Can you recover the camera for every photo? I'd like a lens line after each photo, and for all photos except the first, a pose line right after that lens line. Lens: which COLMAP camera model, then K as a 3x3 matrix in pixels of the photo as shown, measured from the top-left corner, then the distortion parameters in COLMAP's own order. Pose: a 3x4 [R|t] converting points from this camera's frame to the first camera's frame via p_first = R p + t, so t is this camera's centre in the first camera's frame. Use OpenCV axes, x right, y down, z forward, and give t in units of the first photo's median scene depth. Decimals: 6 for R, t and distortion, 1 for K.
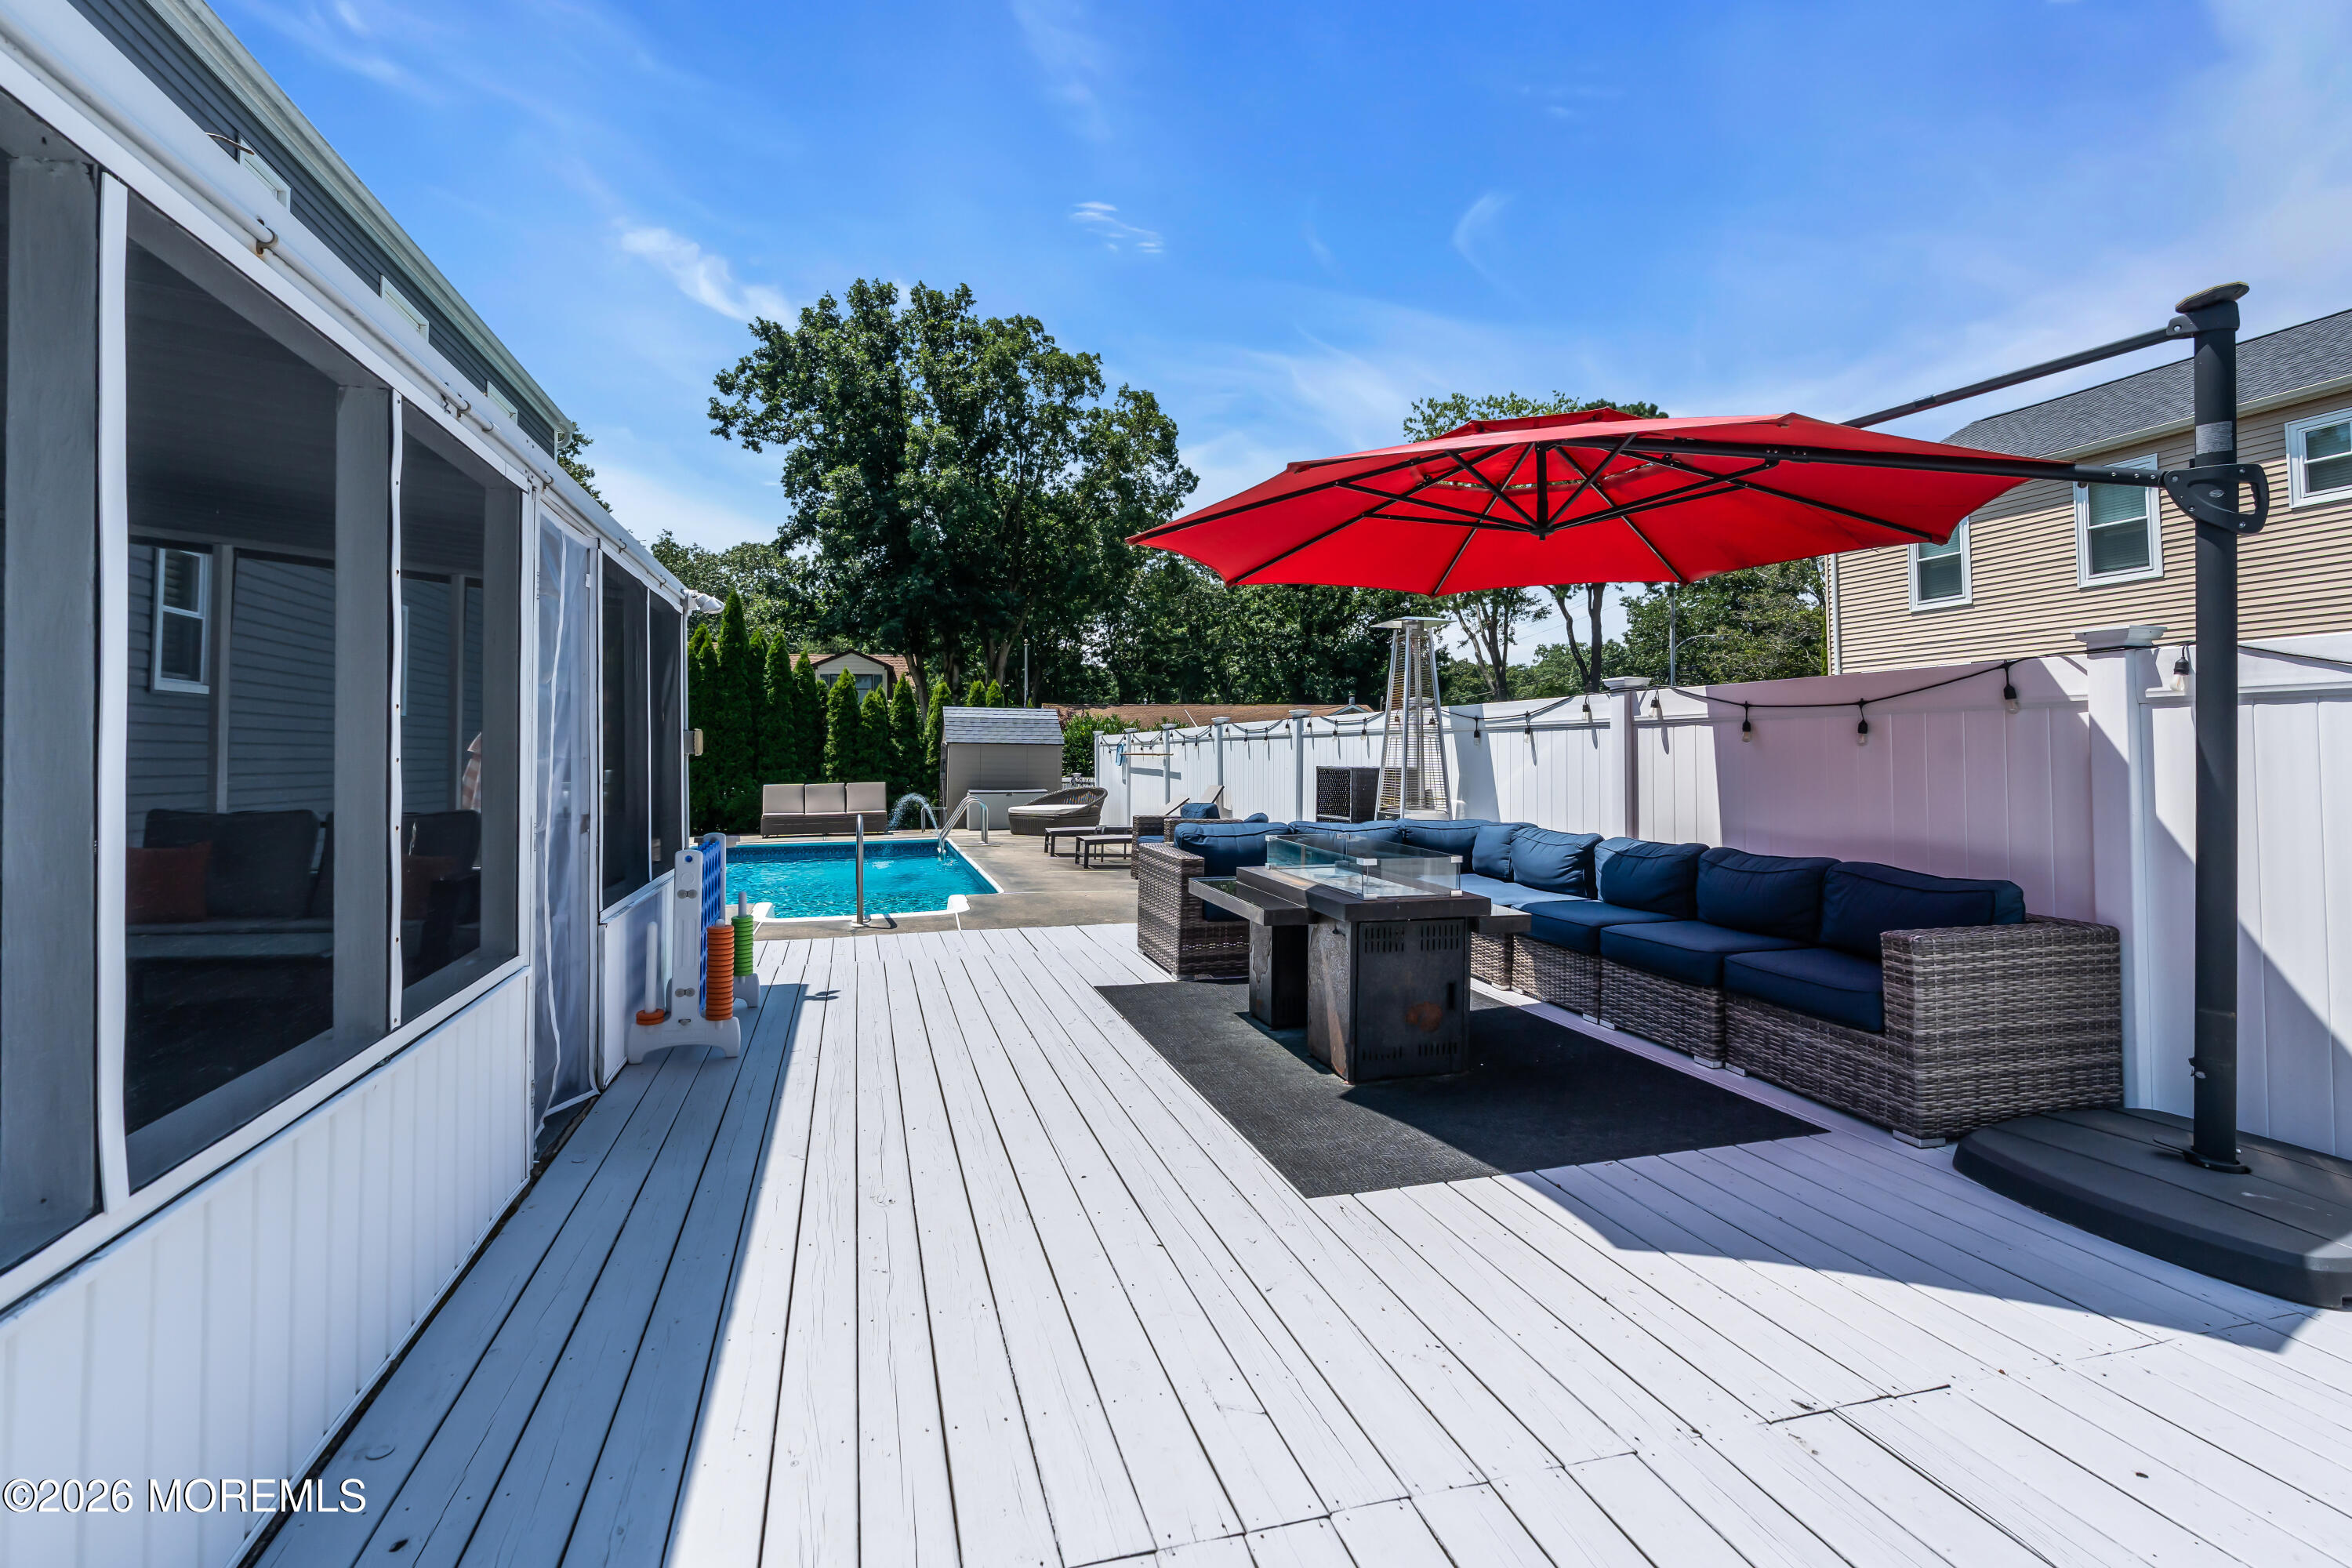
lens RADIAL K [[1071.4, 0, 1173.9], [0, 1071.4, 736.8], [0, 0, 1]] dist [-0.000149, -0.000064]
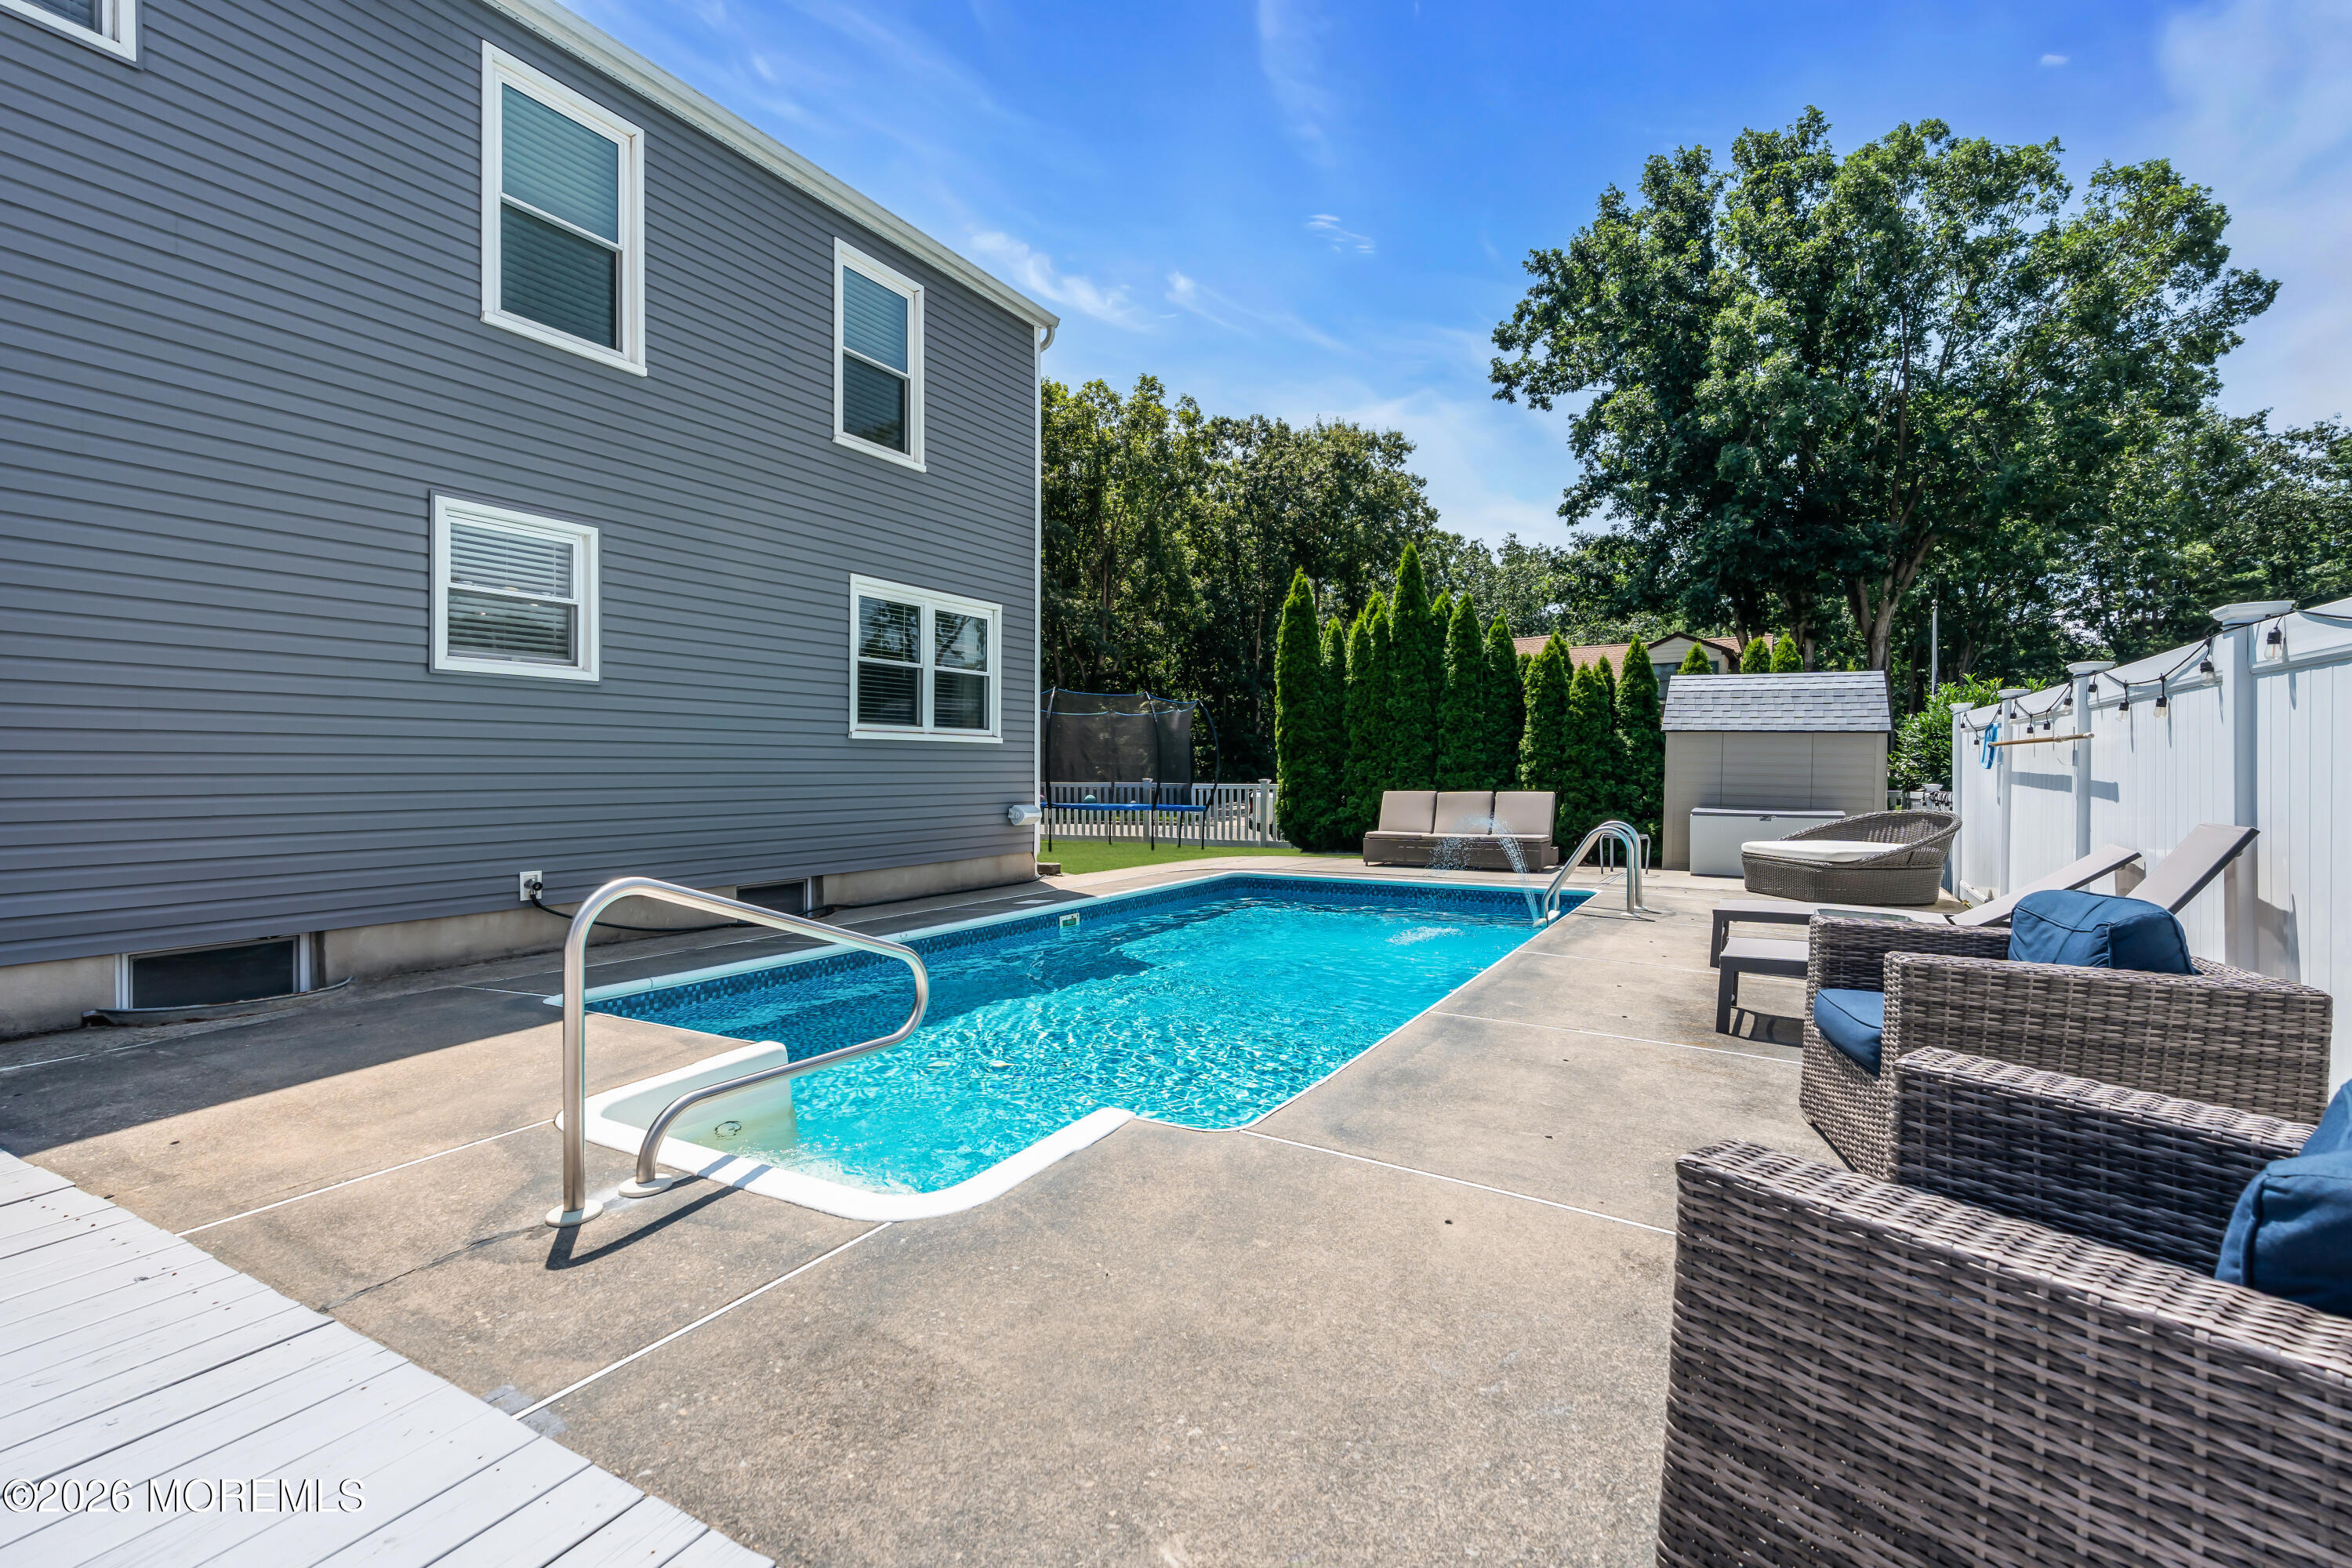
lens RADIAL K [[1019.5, 0, 1176.0], [0, 1019.5, 784.0], [0, 0, 1]] dist [-0.042243, 0.009573]
pose [[0.675283, 0.019002, -0.737314, 0.017245], [0.007448, 0.999441, 0.032578, 0.008735], [0.737521, -0.027491, 0.674765, 0.225952]]
